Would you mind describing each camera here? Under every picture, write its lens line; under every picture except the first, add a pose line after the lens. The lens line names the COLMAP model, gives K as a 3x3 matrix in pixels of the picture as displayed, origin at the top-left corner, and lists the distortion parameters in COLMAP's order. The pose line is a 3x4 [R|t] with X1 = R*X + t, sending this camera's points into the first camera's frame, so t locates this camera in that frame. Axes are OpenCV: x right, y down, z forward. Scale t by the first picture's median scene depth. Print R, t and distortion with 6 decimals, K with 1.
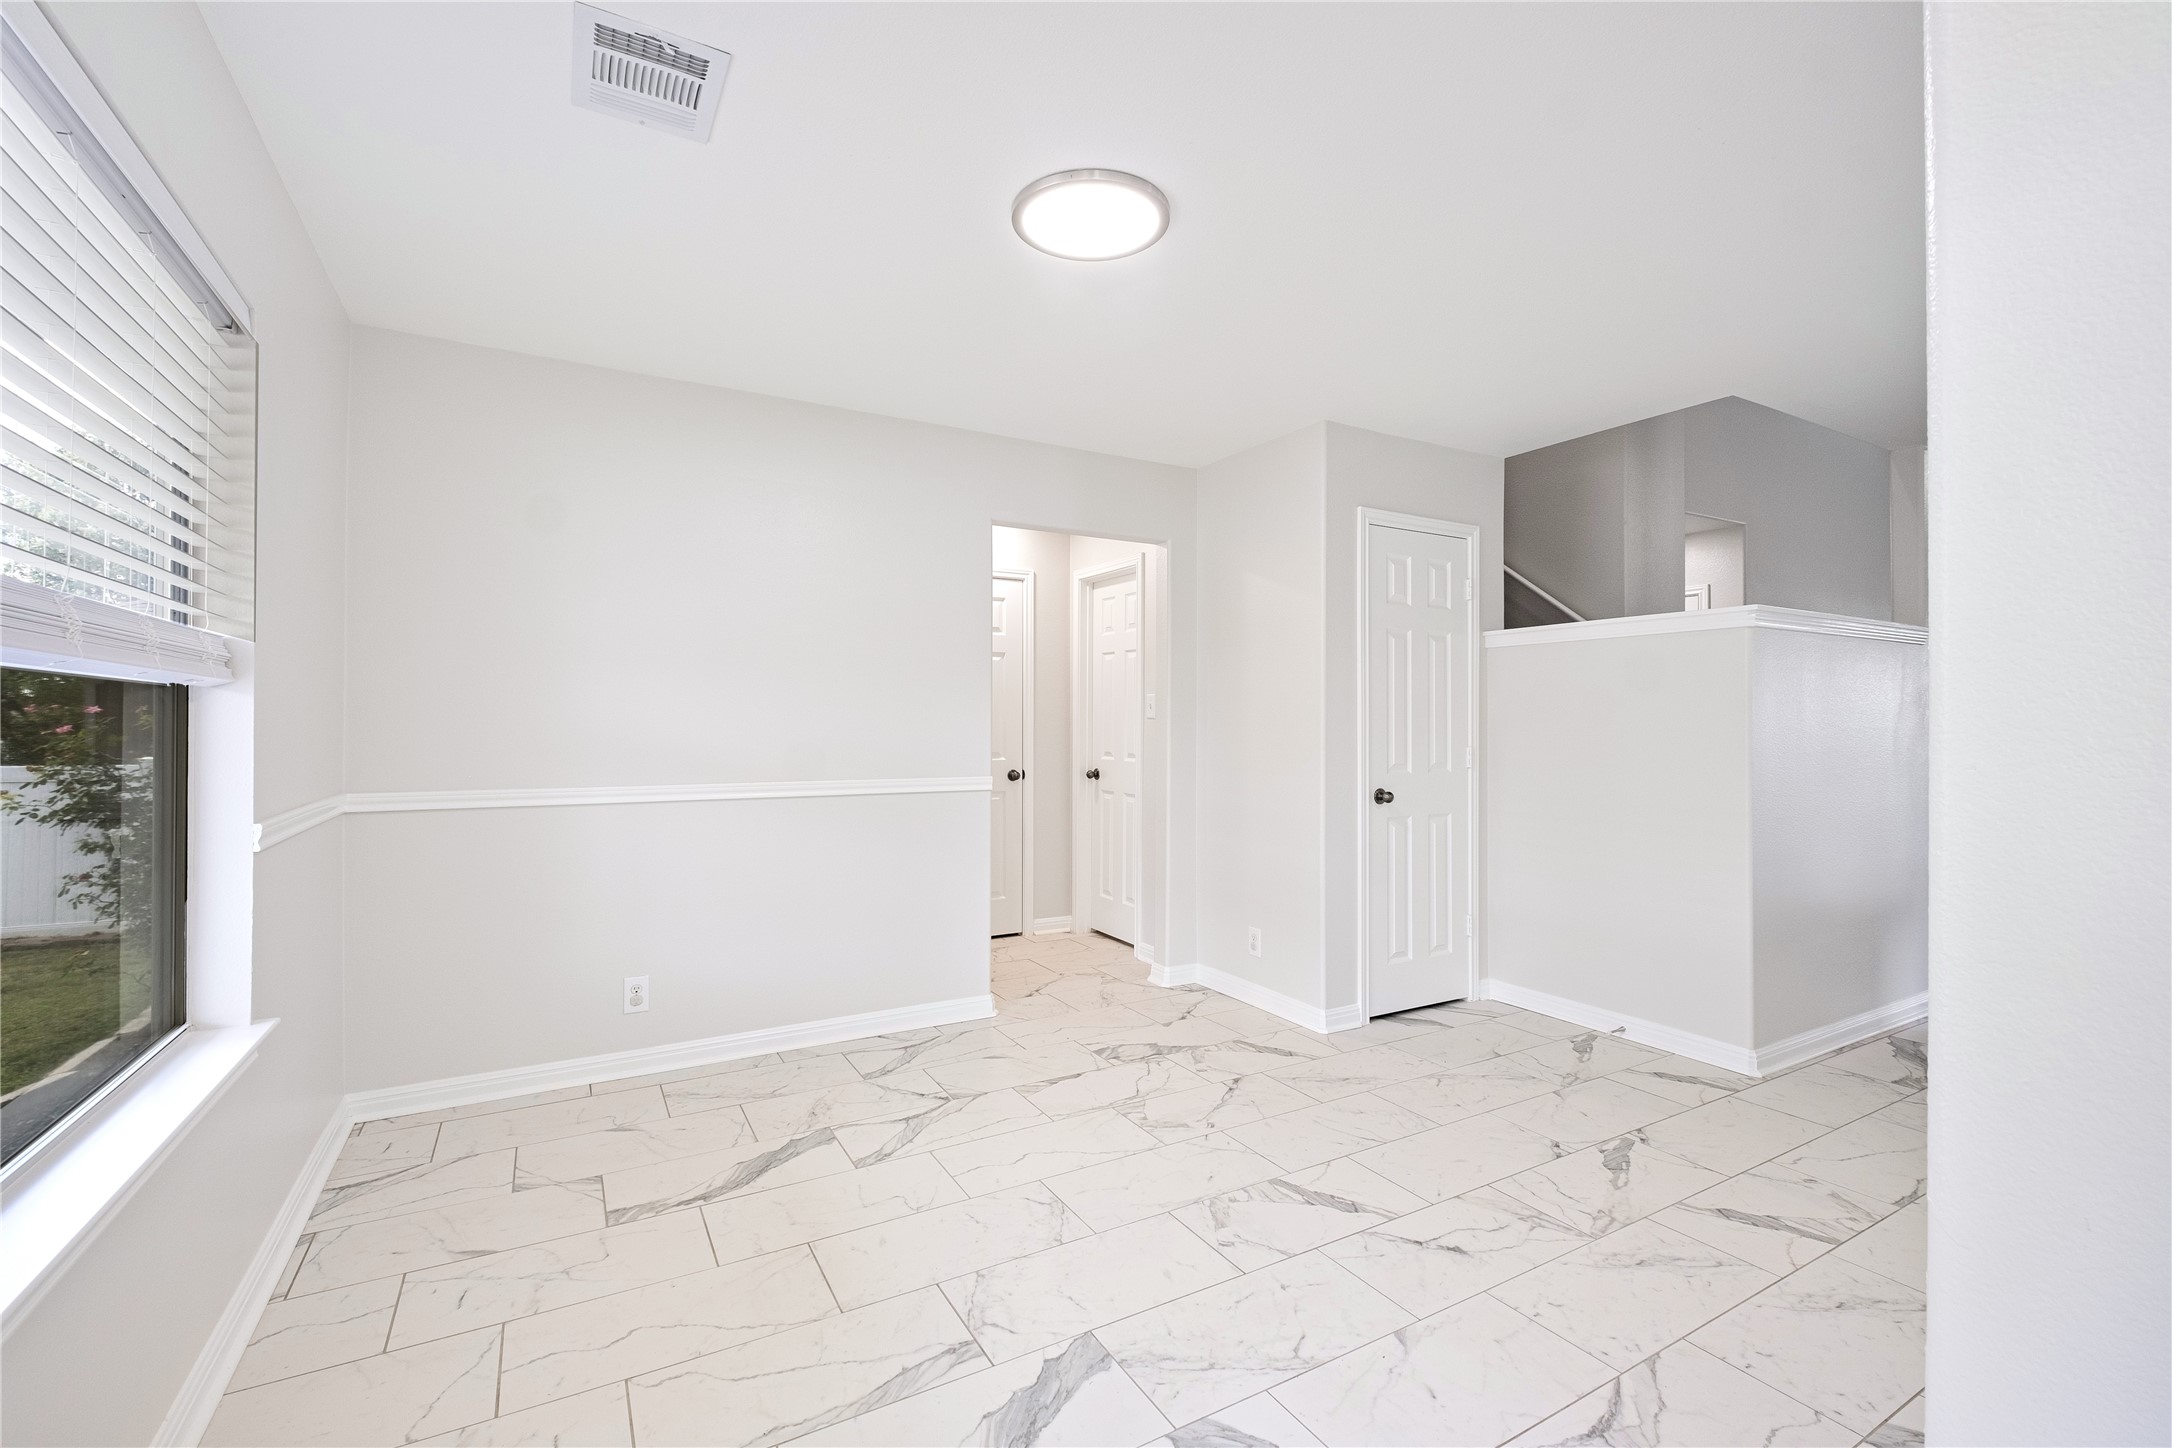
lens RADIAL K [[941.2, 0, 1093.5], [0, 941.2, 717.4], [0, 0, 1]] dist [0.004799, -0.007134]
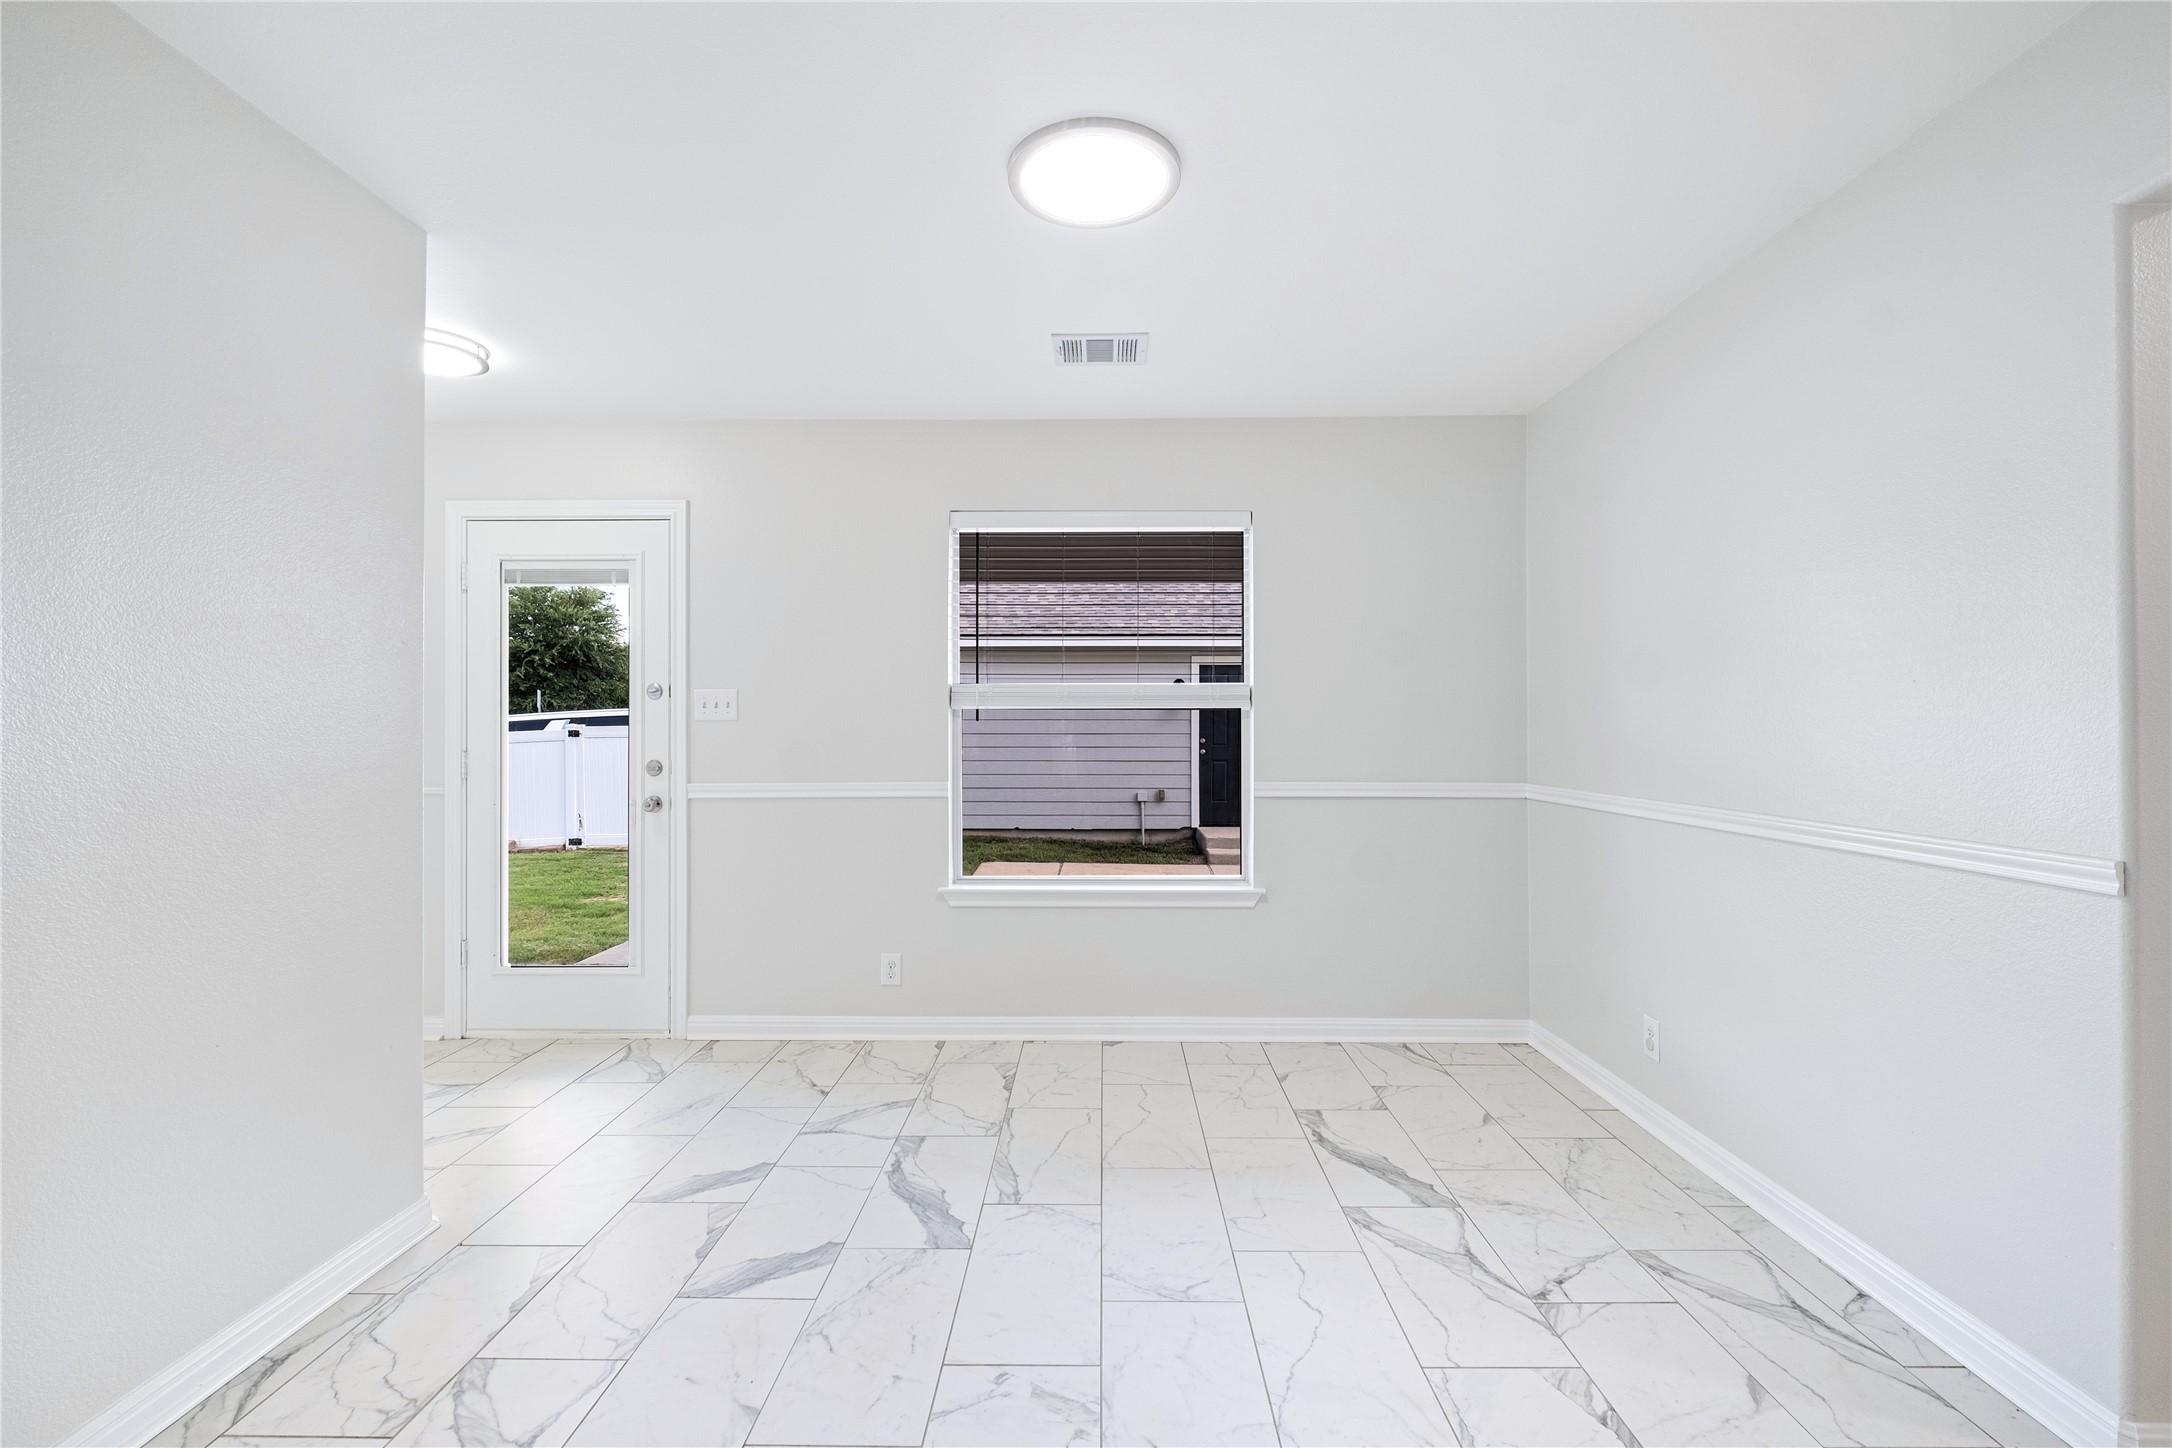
lens RADIAL K [[941.2, 0, 1093.5], [0, 941.2, 717.4], [0, 0, 1]] dist [0.004799, -0.007134]
pose [[-0.506802, -0.009313, -0.862012, 0.632537], [0.005207, 0.999890, -0.013863, 0.004966], [0.862047, -0.011514, -0.506698, 1.172089]]
